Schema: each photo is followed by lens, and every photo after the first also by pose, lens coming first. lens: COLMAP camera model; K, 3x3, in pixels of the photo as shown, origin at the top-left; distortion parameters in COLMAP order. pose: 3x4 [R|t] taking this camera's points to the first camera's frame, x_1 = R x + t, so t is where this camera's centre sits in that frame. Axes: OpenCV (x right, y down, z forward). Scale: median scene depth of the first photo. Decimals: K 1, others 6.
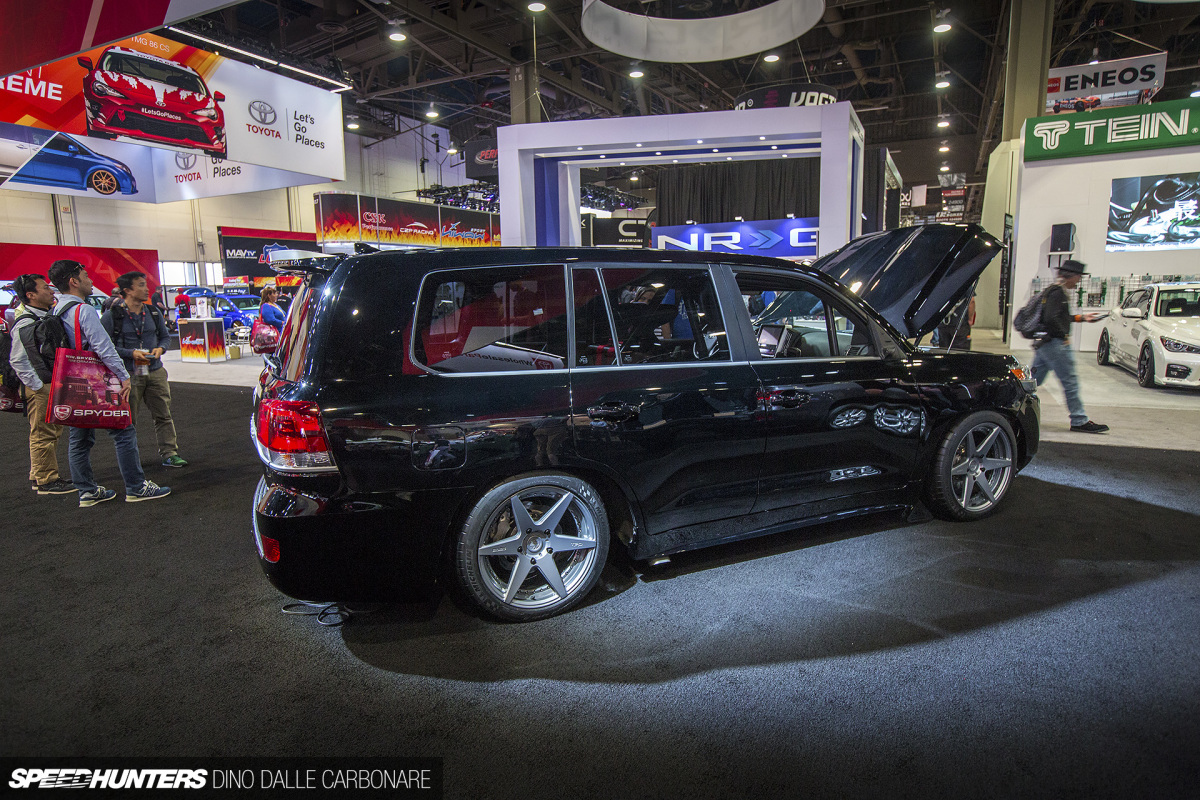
lens RADIAL K [[741.2, 0, 600.0], [0, 741.2, 400.0], [0, 0, 1]] dist [0.002306, 0.000216]
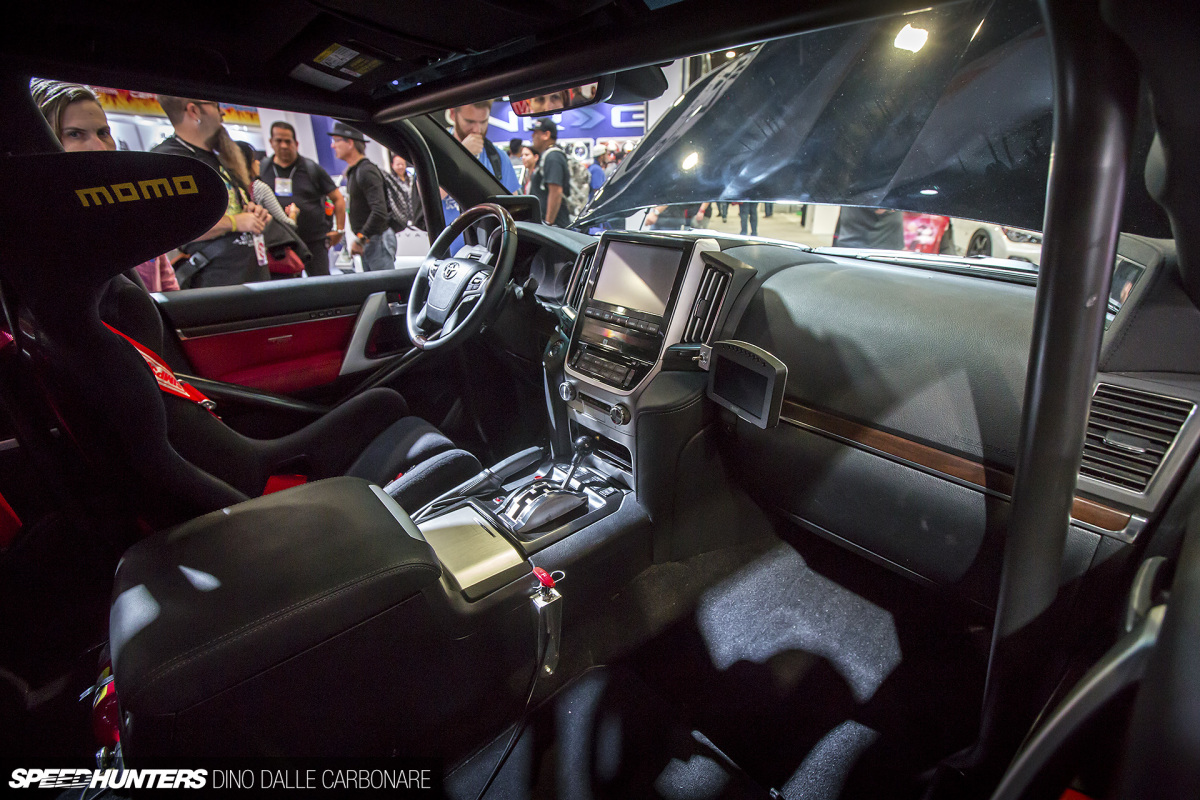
lens RADIAL K [[537.1, 0, 600.0], [0, 537.1, 400.0], [0, 0, 1]] dist [-0.001613, -0.000205]
pose [[0.971367, -0.093011, 0.218623, 0.058308], [0.039064, 0.970186, 0.239193, -0.032222], [-0.234352, -0.223803, 0.946040, 0.280589]]
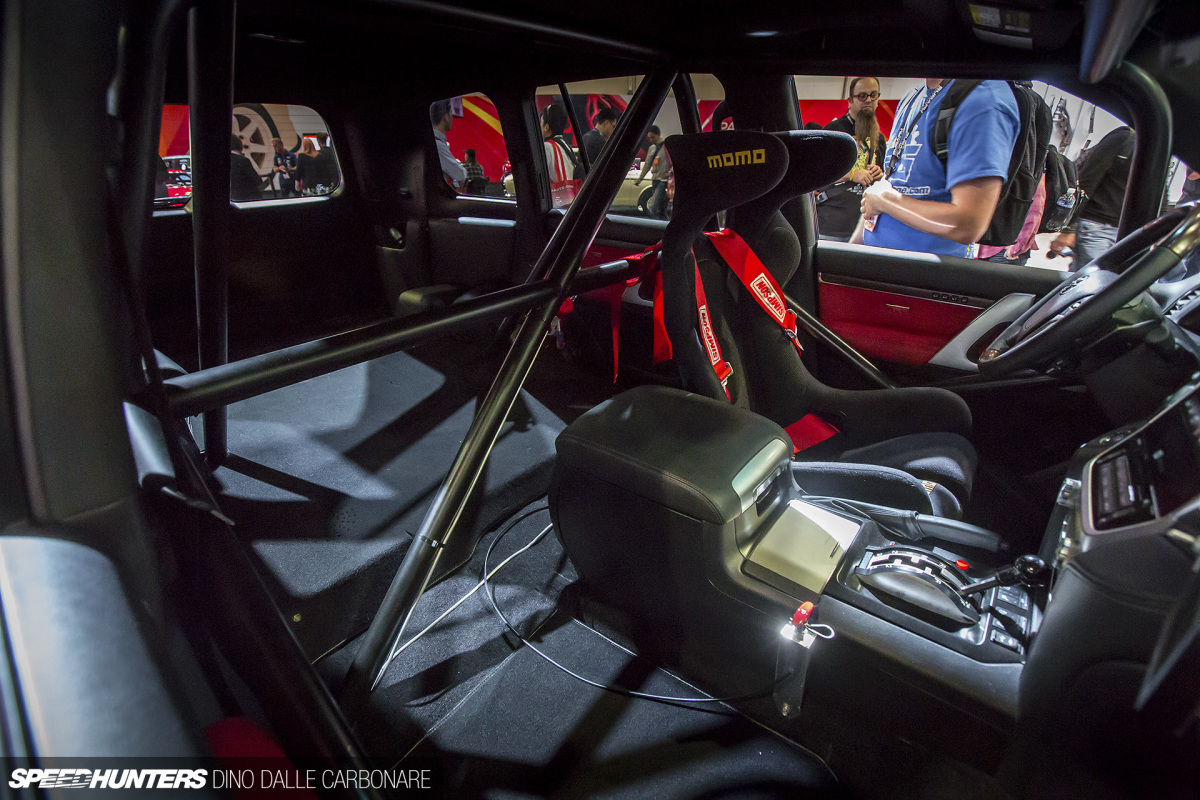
lens RADIAL K [[537.1, 0, 600.0], [0, 537.1, 400.0], [0, 0, 1]] dist [-0.001613, -0.000205]
pose [[0.454153, 0.404259, -0.793927, 0.098944], [-0.157625, 0.913529, 0.374992, -0.036677], [0.876869, -0.045161, 0.478603, 0.295576]]
